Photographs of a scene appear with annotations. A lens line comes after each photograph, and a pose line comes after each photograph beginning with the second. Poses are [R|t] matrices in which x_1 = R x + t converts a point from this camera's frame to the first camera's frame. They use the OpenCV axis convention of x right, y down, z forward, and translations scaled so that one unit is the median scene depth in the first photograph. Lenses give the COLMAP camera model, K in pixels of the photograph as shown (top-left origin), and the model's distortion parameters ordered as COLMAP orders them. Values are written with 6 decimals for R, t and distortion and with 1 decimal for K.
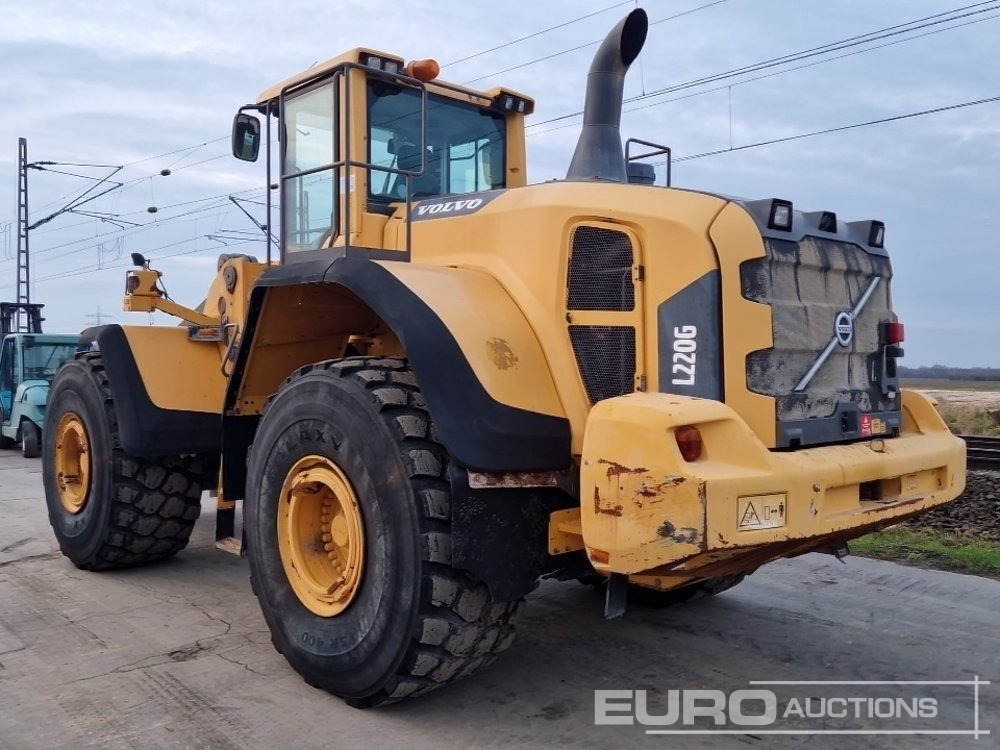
lens RADIAL K [[883.0, 0, 487.0], [0, 883.0, 372.7], [0, 0, 1]] dist [0.081102, -0.056838]
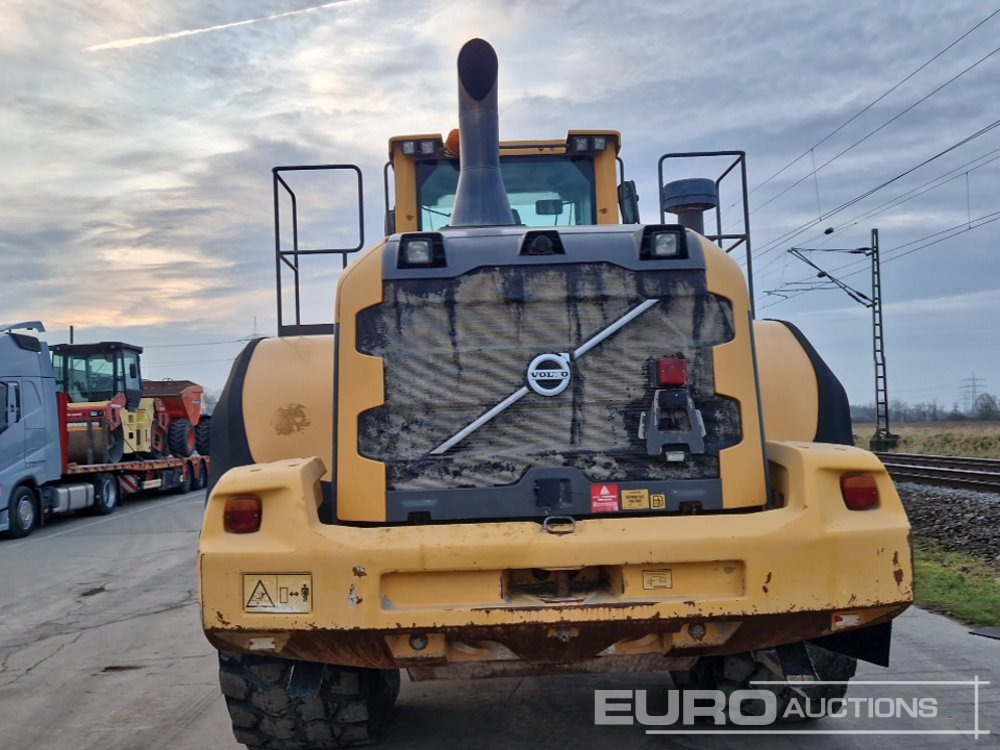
lens RADIAL K [[883.0, 0, 492.8], [0, 883.0, 366.0], [0, 0, 1]] dist [0.081102, -0.056838]
pose [[0.749787, -0.072407, -0.657706, 0.874727], [0.028061, 0.996580, -0.077724, 0.003517], [0.661084, 0.039820, 0.749255, 0.376630]]
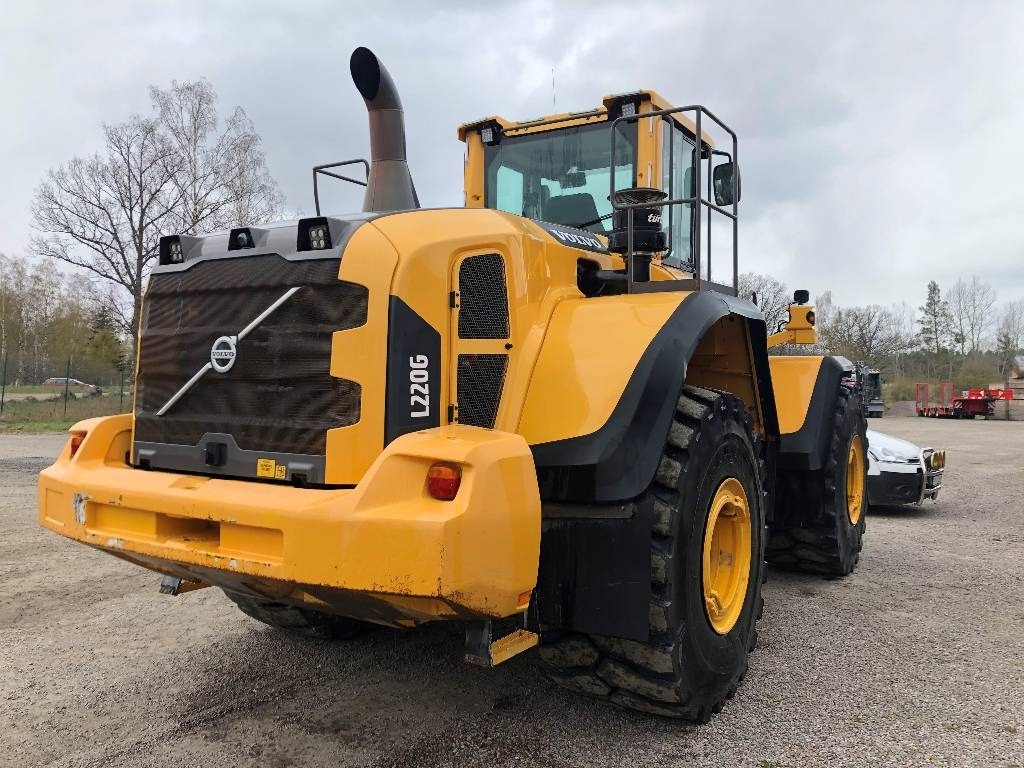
lens RADIAL K [[845.1, 0, 512.8], [0, 845.1, 364.6], [0, 0, 1]] dist [0.069996, -0.036781]
pose [[0.256115, -0.015780, -0.966517, 1.328686], [-0.023139, 0.999480, -0.022450, -0.024223], [0.966369, 0.028114, 0.255617, 1.059538]]
